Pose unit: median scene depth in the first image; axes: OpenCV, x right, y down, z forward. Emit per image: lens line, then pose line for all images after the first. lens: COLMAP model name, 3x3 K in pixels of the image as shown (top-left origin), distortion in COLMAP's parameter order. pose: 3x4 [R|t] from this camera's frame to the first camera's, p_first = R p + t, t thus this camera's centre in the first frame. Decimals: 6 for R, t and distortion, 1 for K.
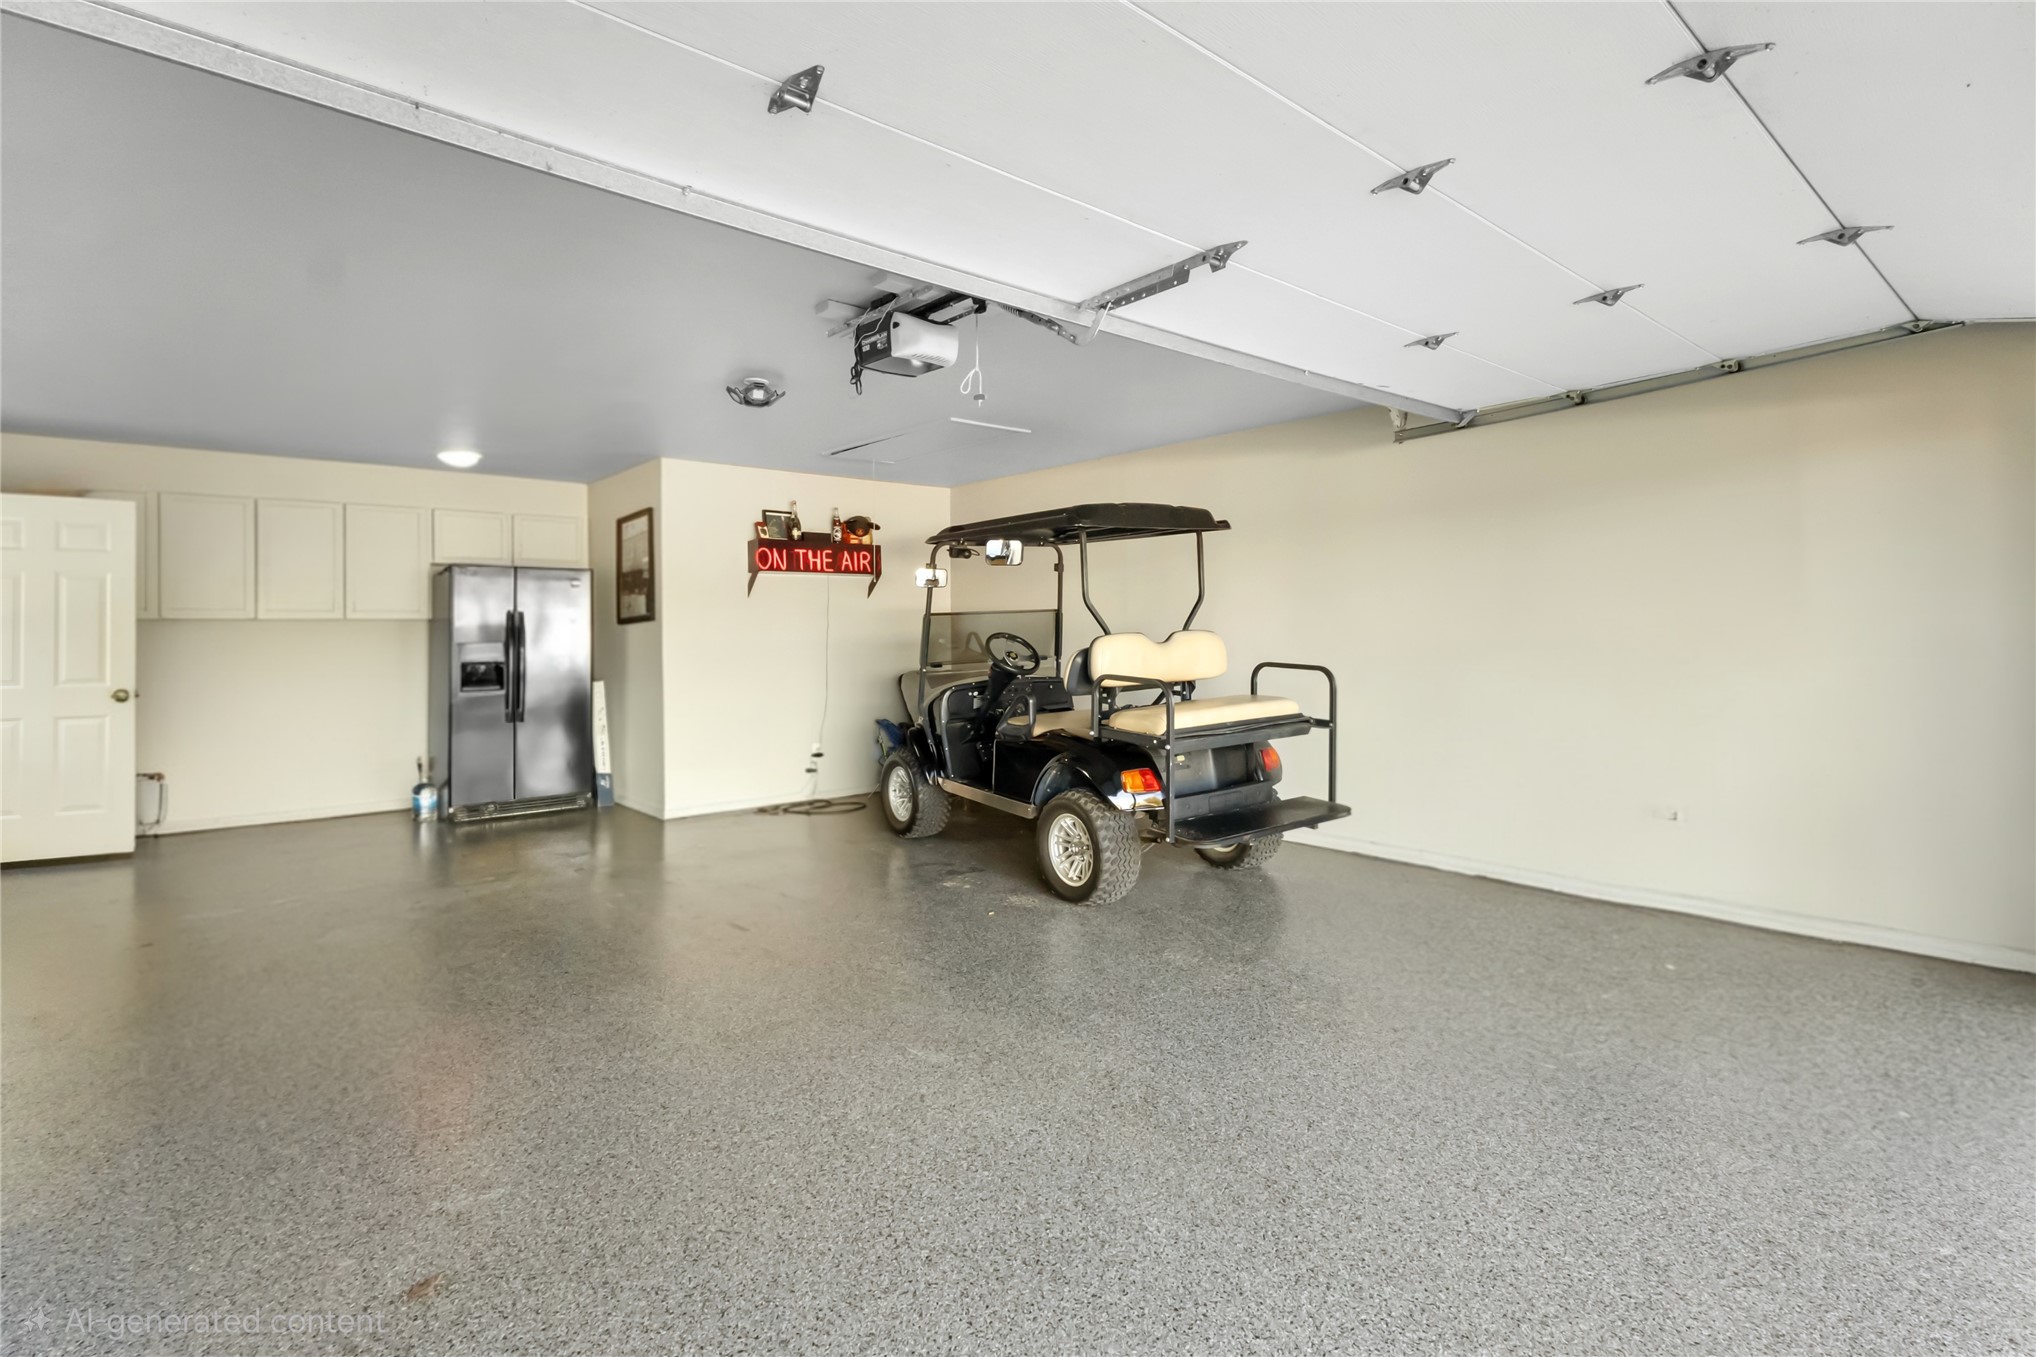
lens RADIAL K [[948.8, 0, 1016.9], [0, 948.8, 638.8], [0, 0, 1]] dist [0.002118, 0.000206]
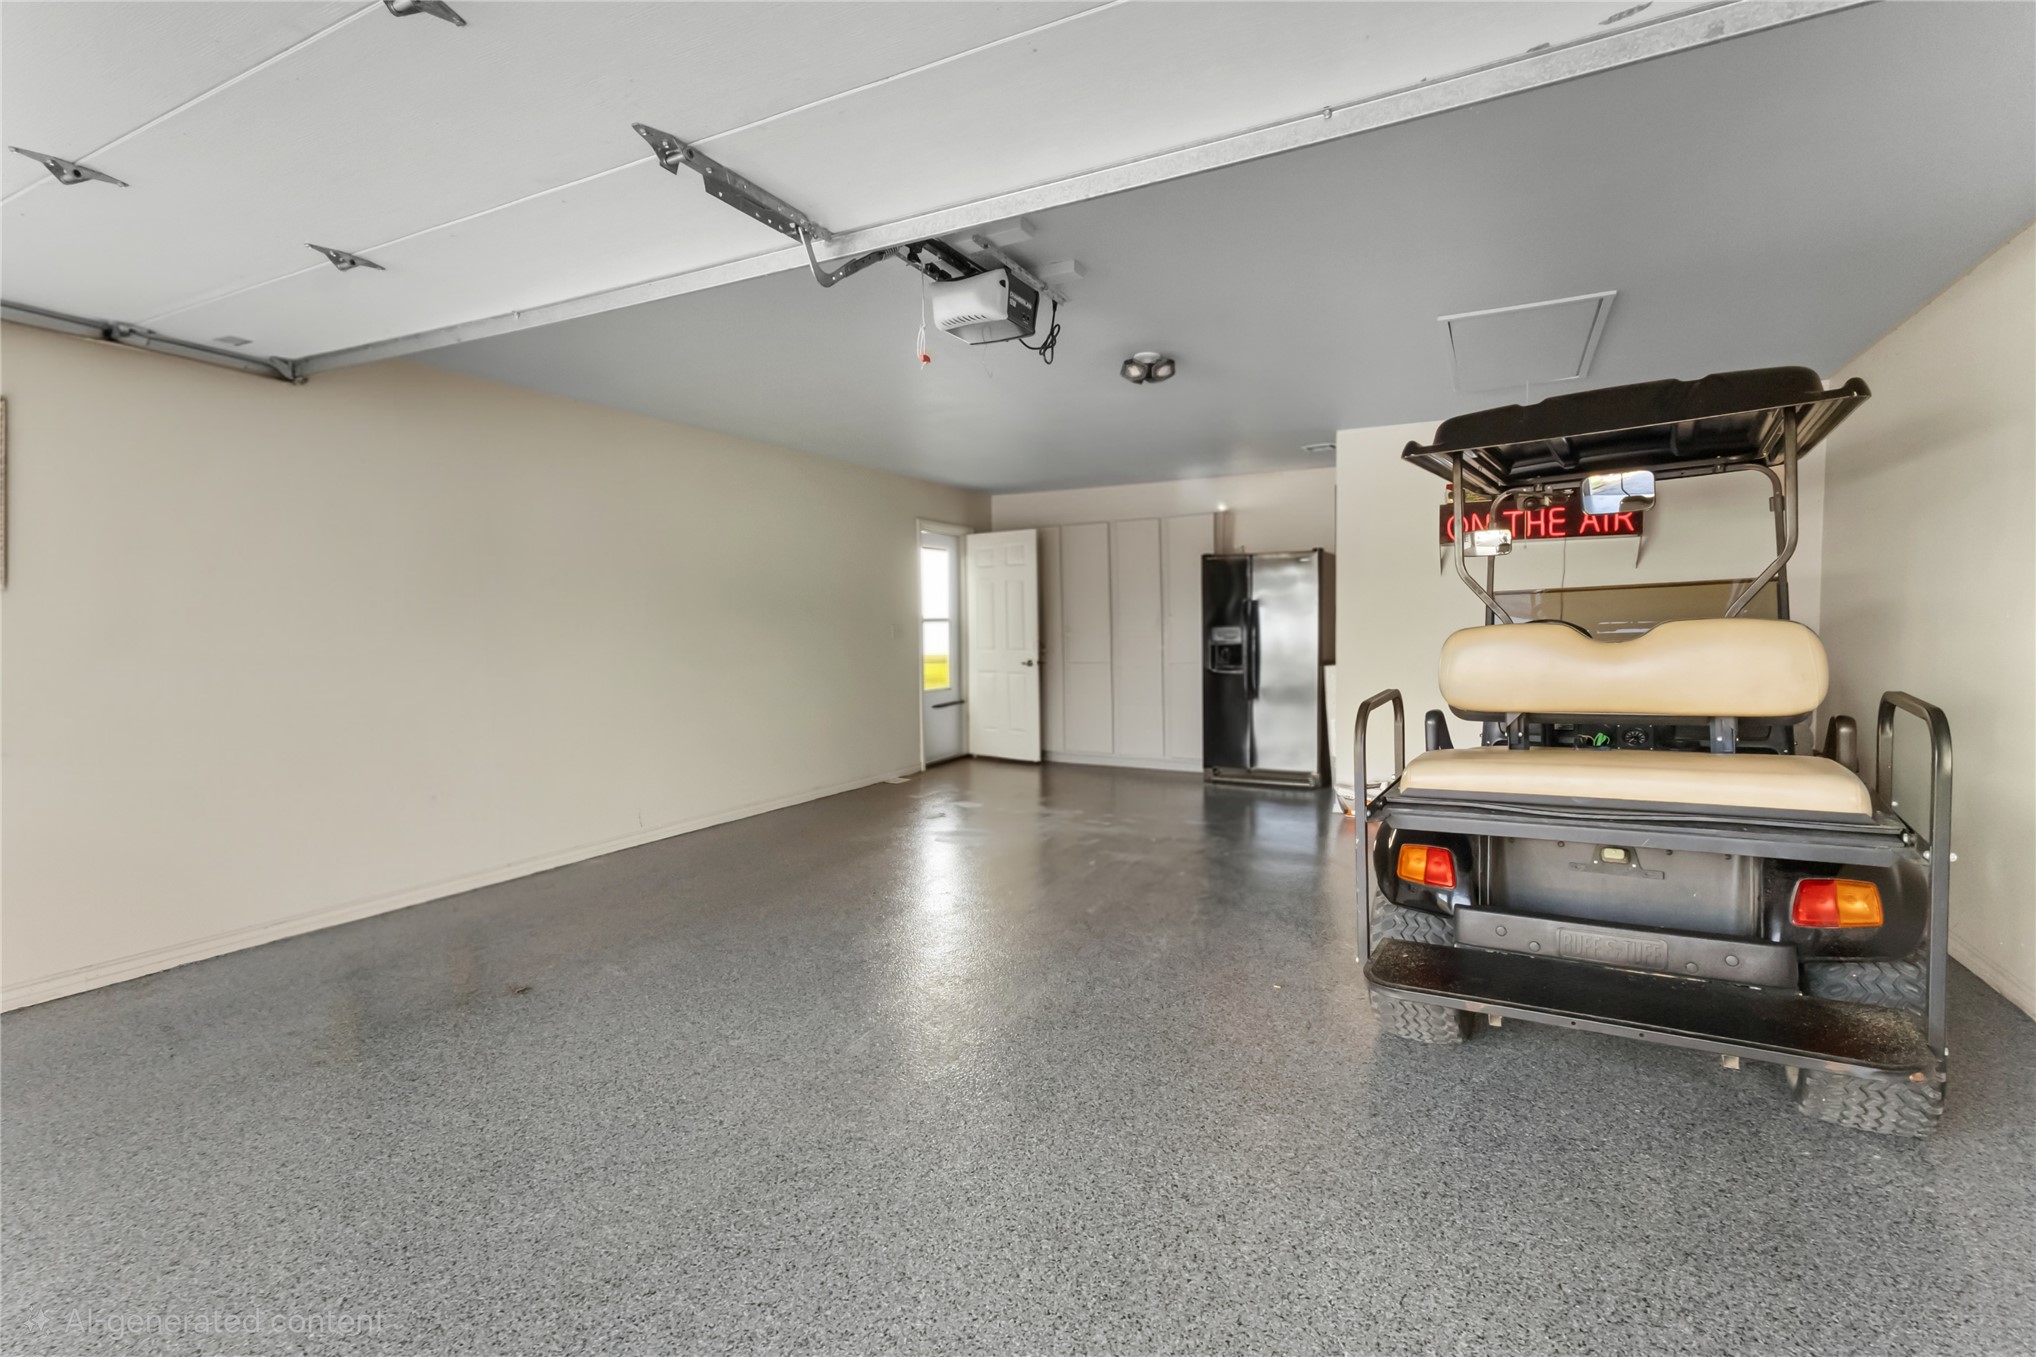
lens RADIAL K [[939.0, 0, 1018.0], [0, 939.0, 677.9], [0, 0, 1]] dist [-0.000568, -0.000740]
pose [[0.376206, 0.059248, -0.924640, 0.465194], [0.003396, 0.997858, 0.065321, -0.009712], [0.926530, -0.027714, 0.375199, 0.416698]]
